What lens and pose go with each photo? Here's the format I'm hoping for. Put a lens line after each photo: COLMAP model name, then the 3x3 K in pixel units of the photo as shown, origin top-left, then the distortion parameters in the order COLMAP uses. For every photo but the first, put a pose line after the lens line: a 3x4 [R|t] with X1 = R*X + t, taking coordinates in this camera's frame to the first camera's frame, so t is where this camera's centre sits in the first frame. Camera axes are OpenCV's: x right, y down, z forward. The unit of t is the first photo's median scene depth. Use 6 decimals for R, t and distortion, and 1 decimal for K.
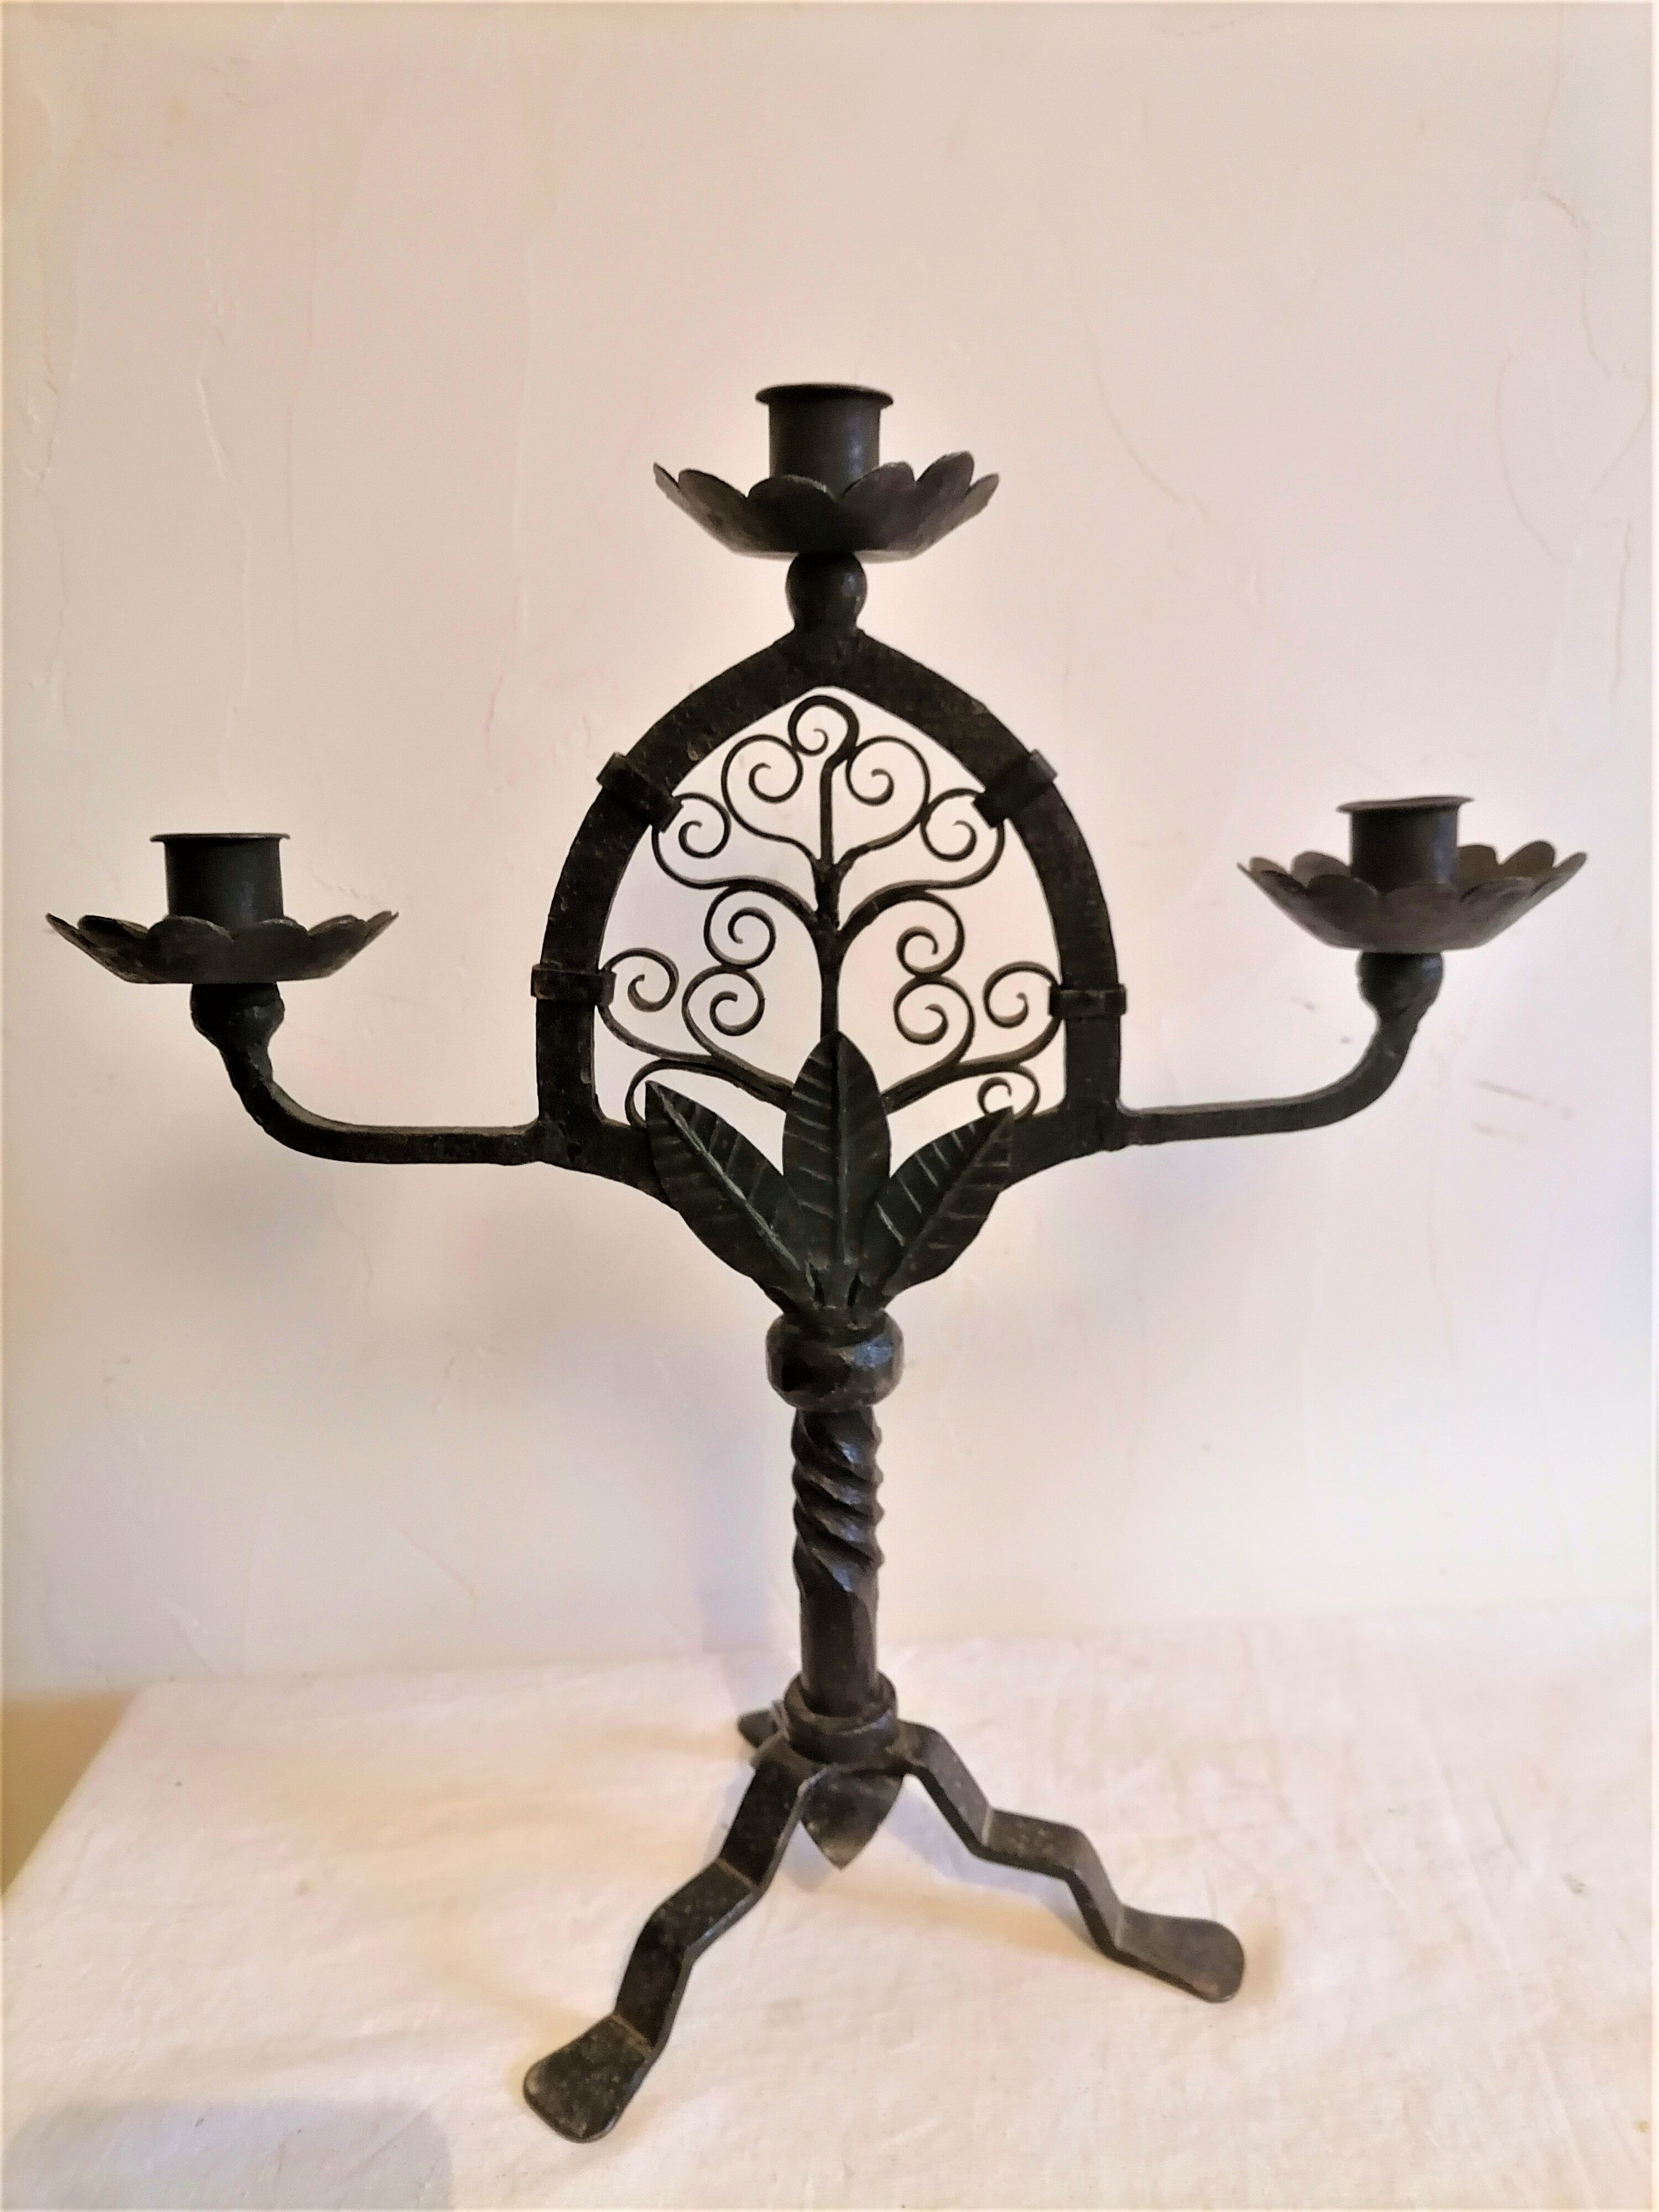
lens RADIAL K [[1656.7, 0, 840.3], [0, 1656.7, 1101.8], [0, 0, 1]] dist [0.004207, -0.013637]
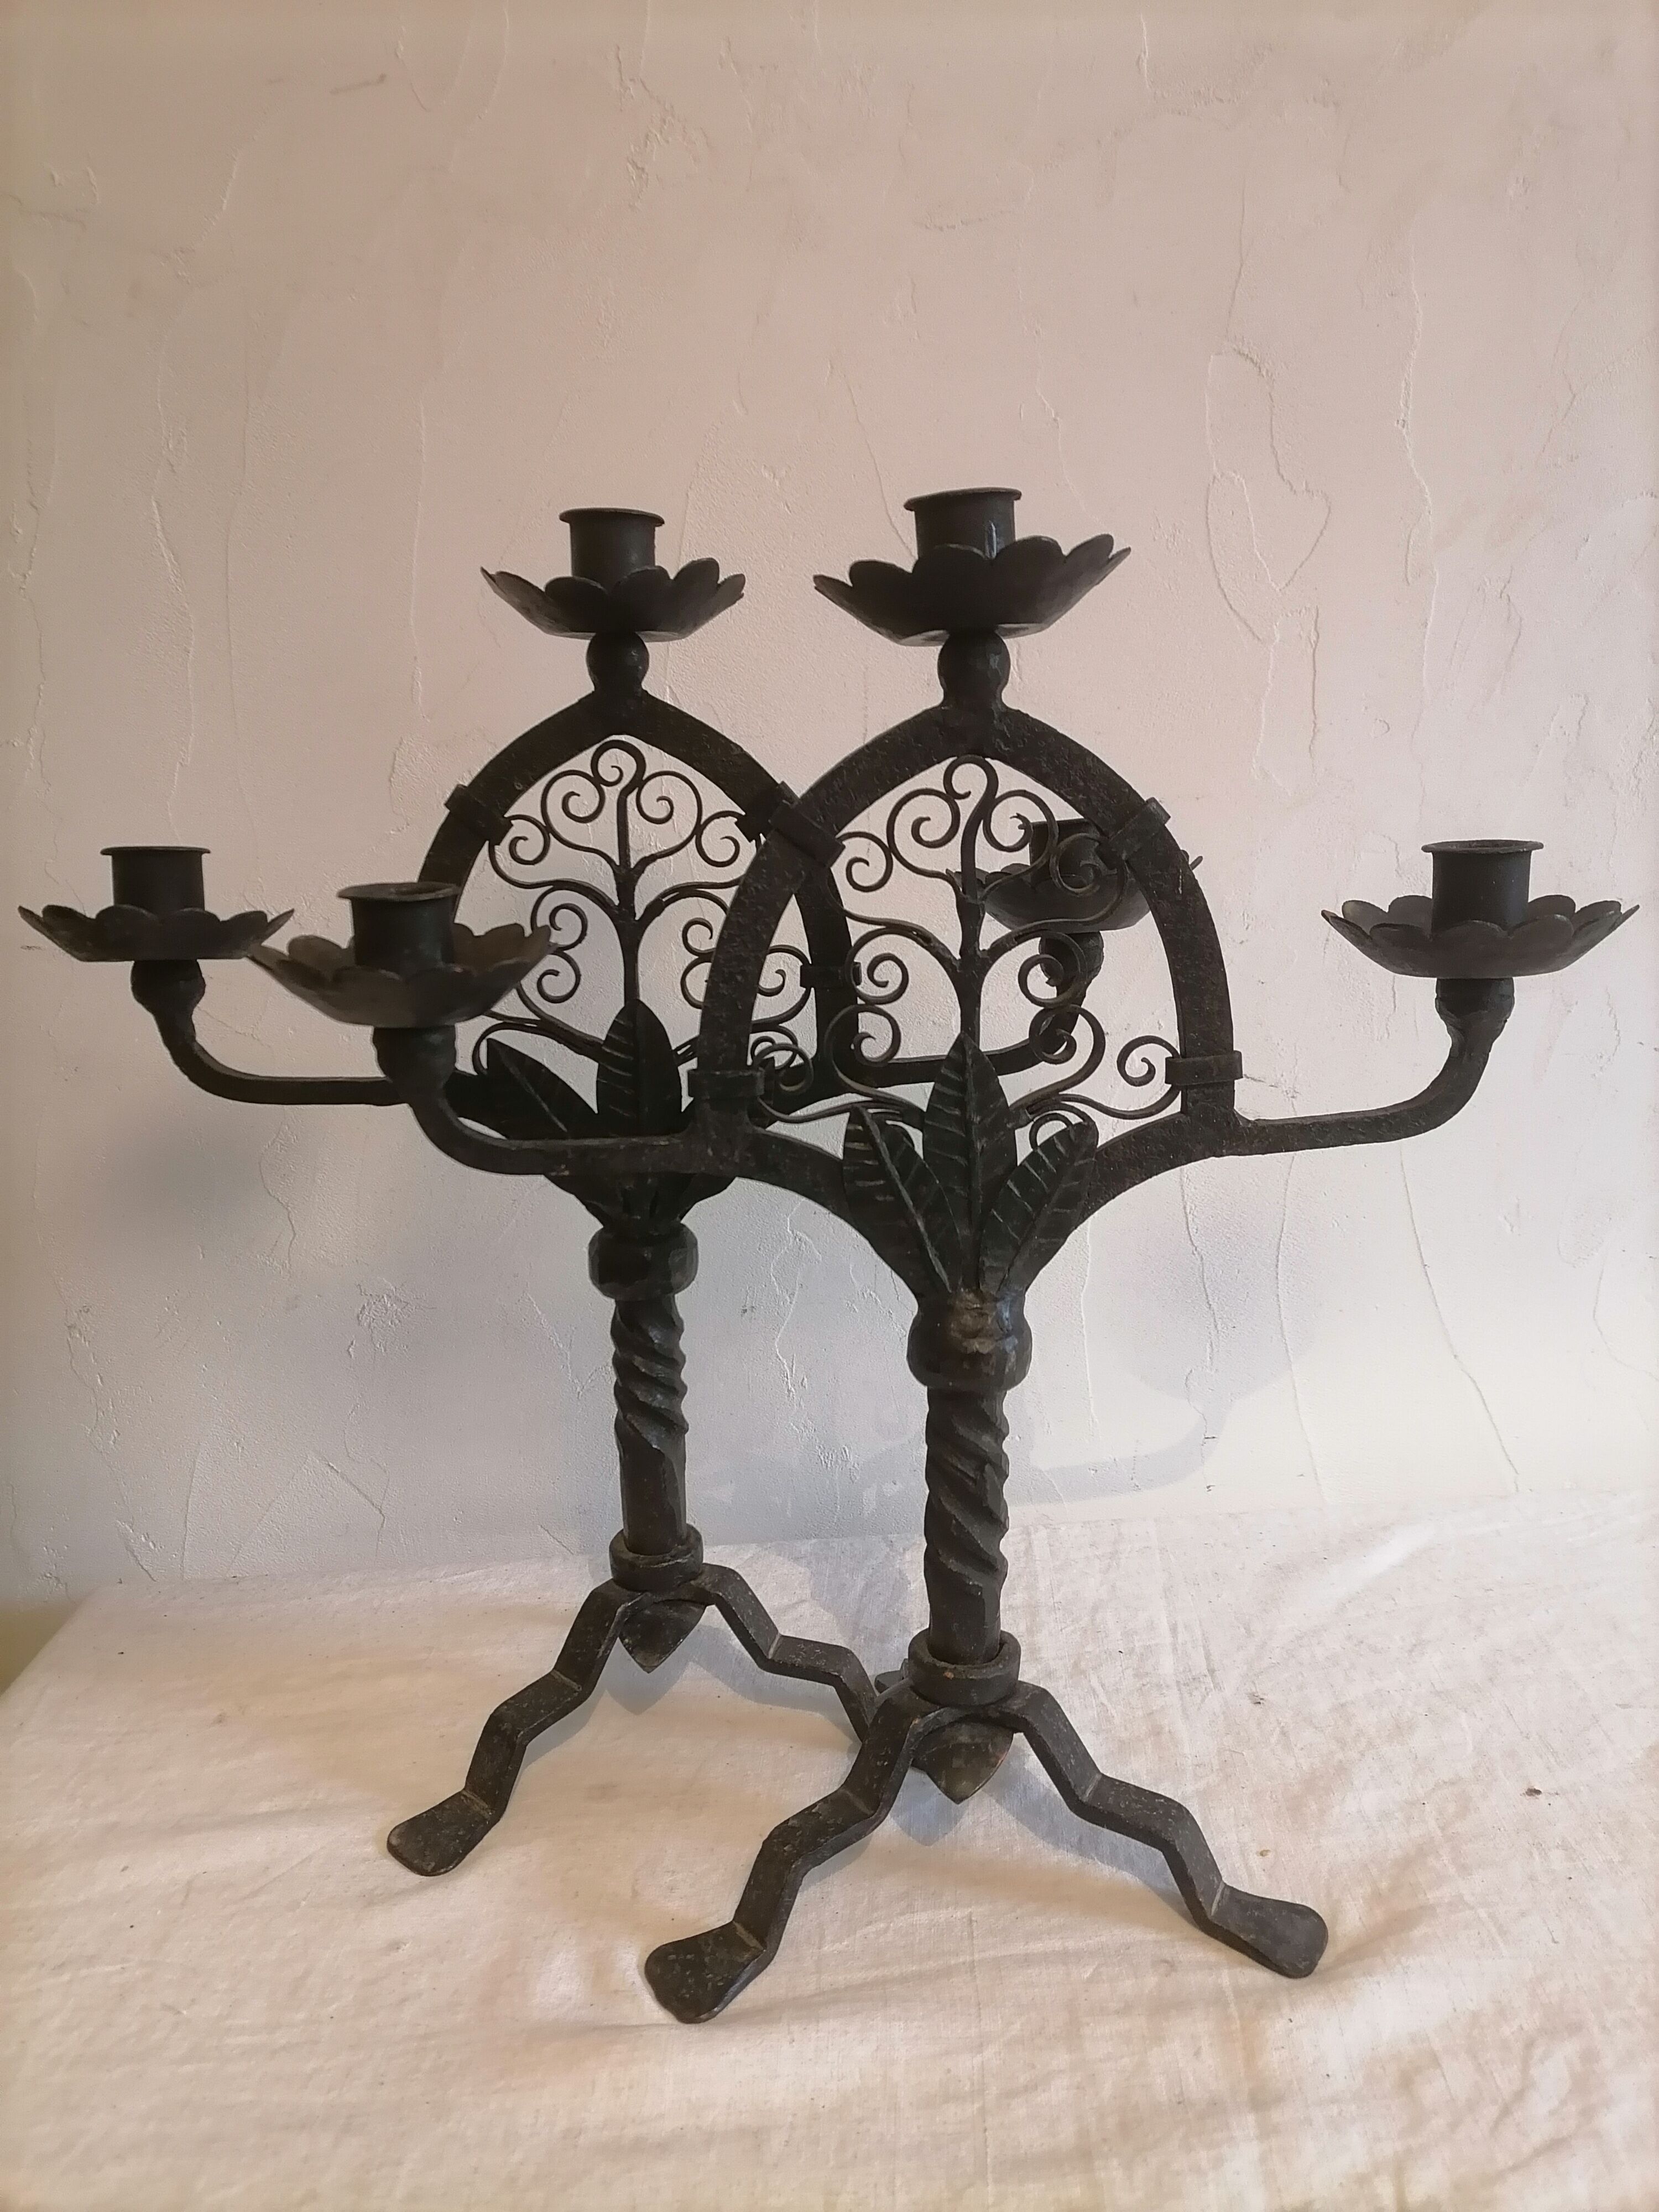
lens RADIAL K [[1627.5, 0, 836.7], [0, 1627.5, 1102.9], [0, 0, 1]] dist [0.014770, -0.009308]
pose [[0.999922, -0.007817, 0.009763, 0.140624], [0.008286, 0.998767, -0.048950, 0.100987], [-0.009369, 0.049027, 0.998754, -0.262908]]
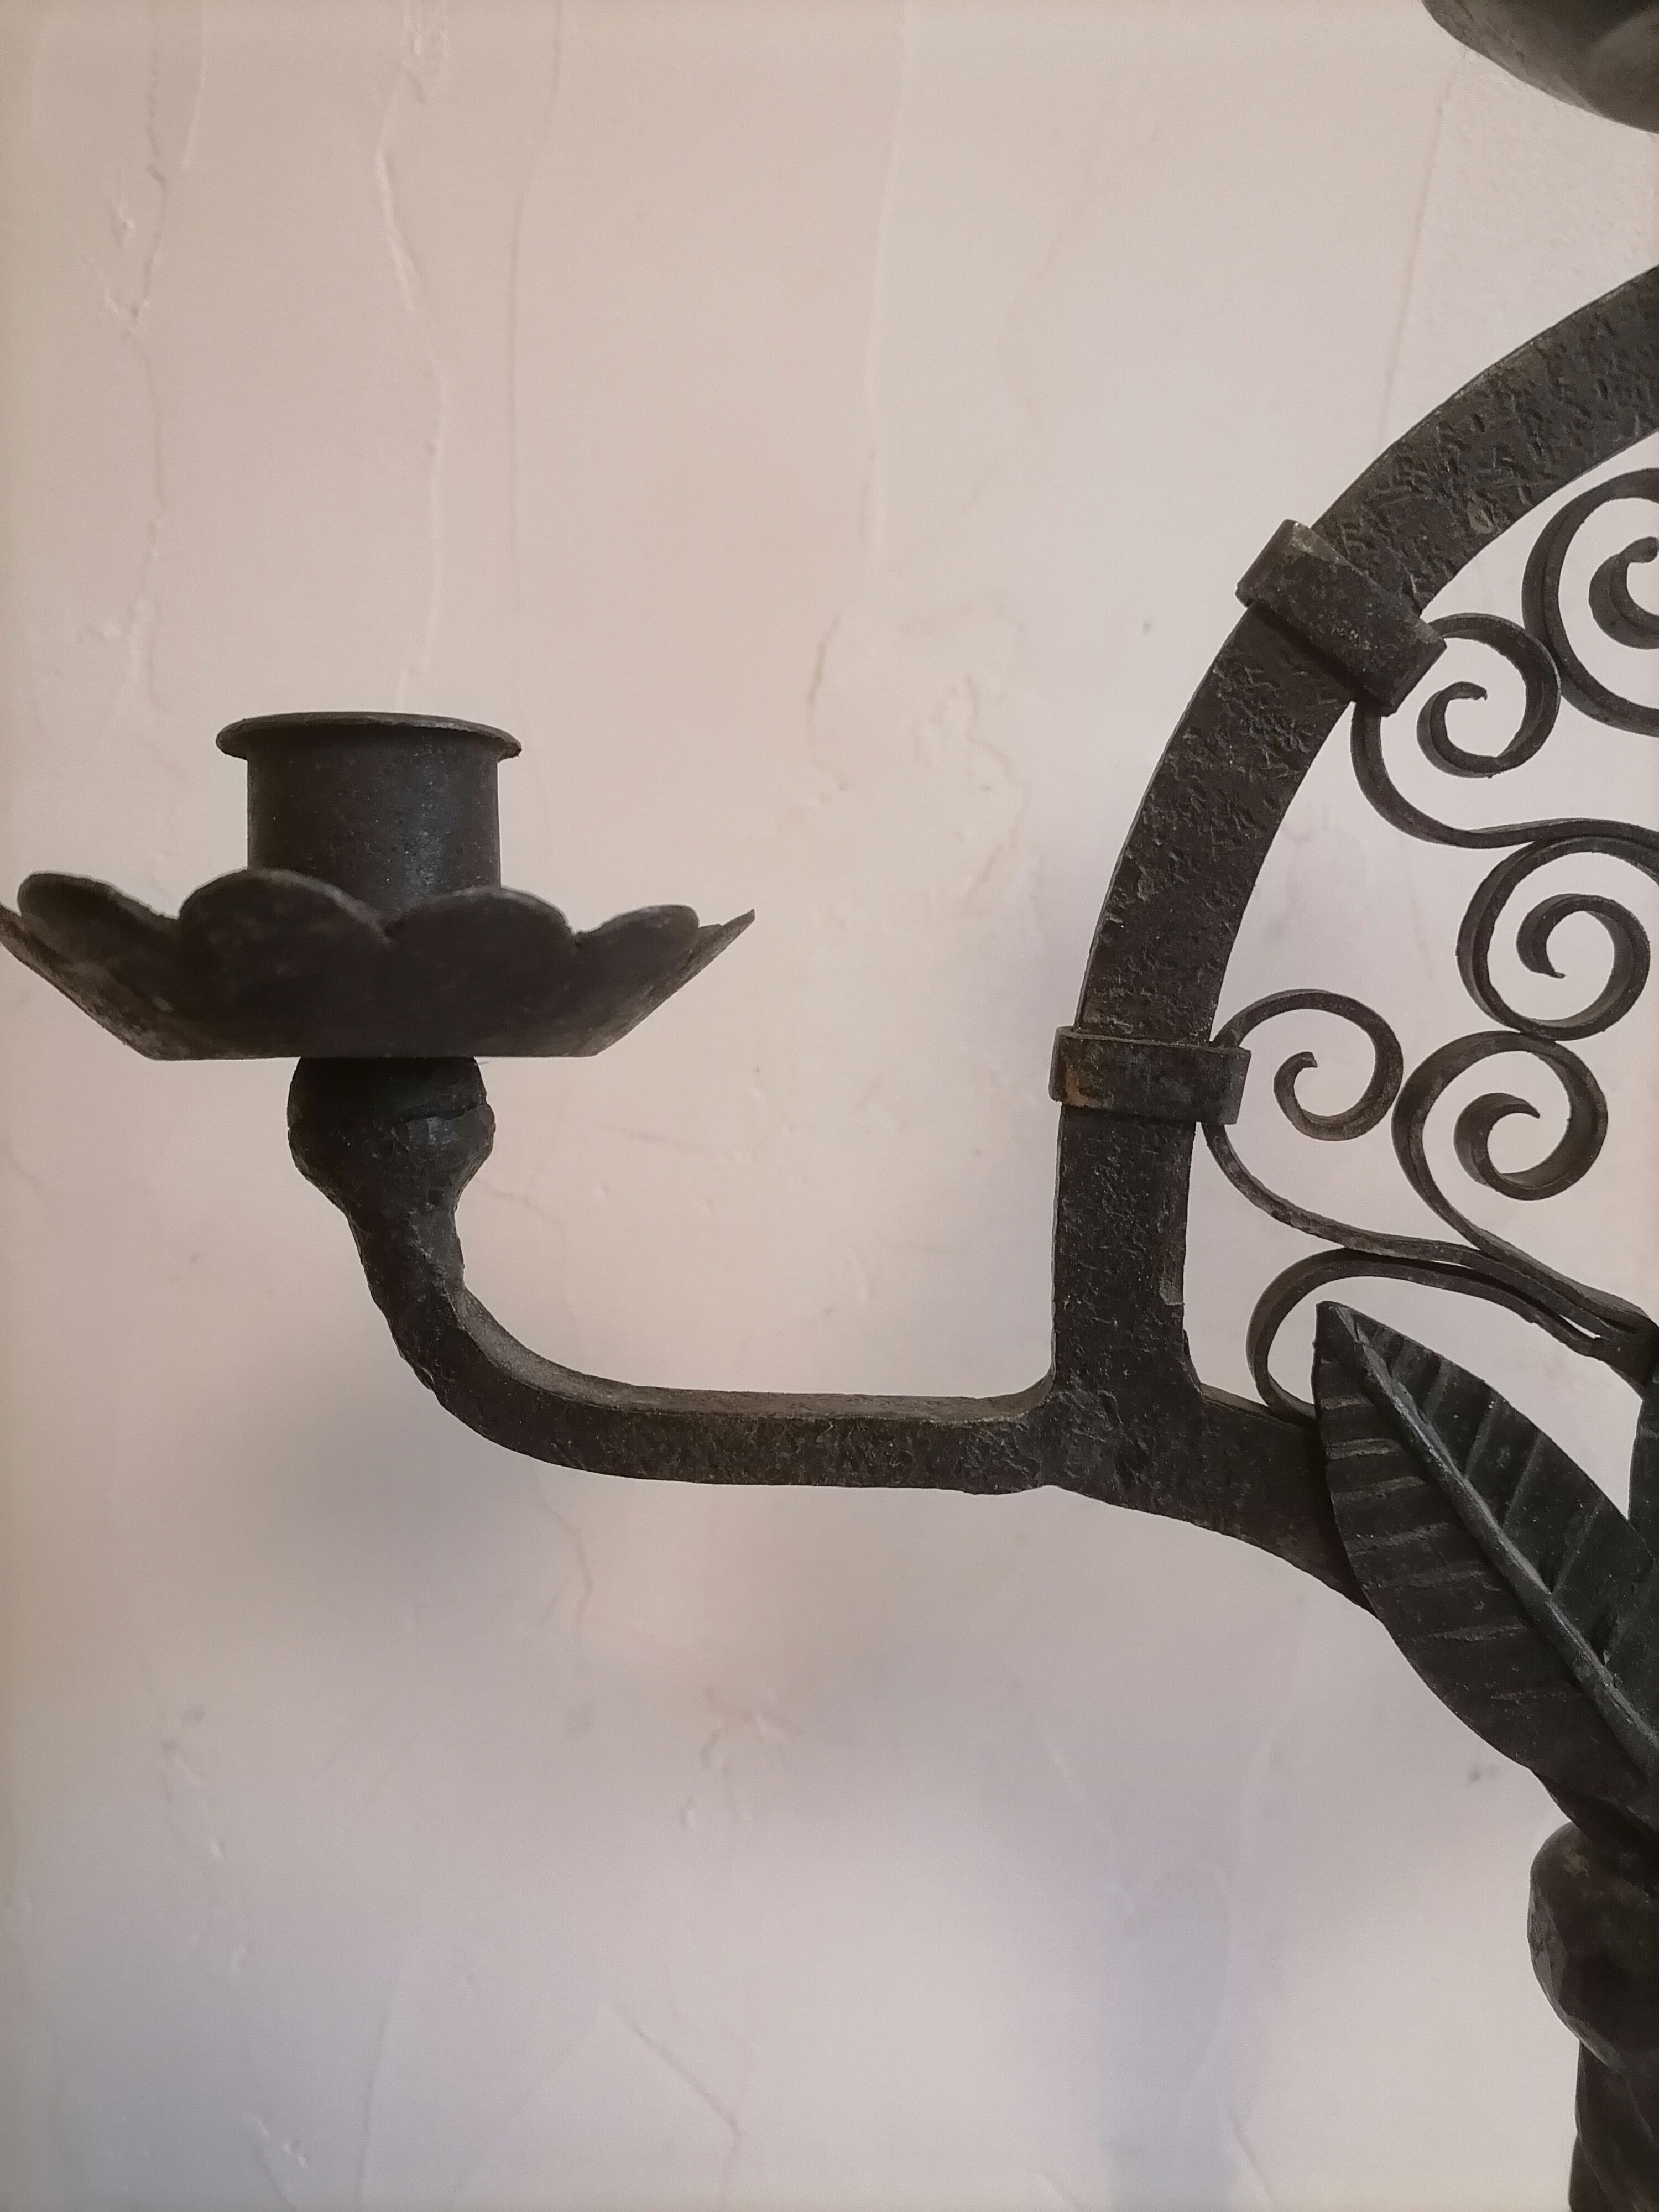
lens RADIAL K [[1656.7, 0, 840.3], [0, 1656.7, 1101.8], [0, 0, 1]] dist [0.004207, -0.013637]
pose [[0.995932, 0.006912, -0.089846, -0.200153], [-0.016364, 0.994349, -0.104890, -0.017061], [0.088613, 0.105933, 0.990417, 0.559959]]
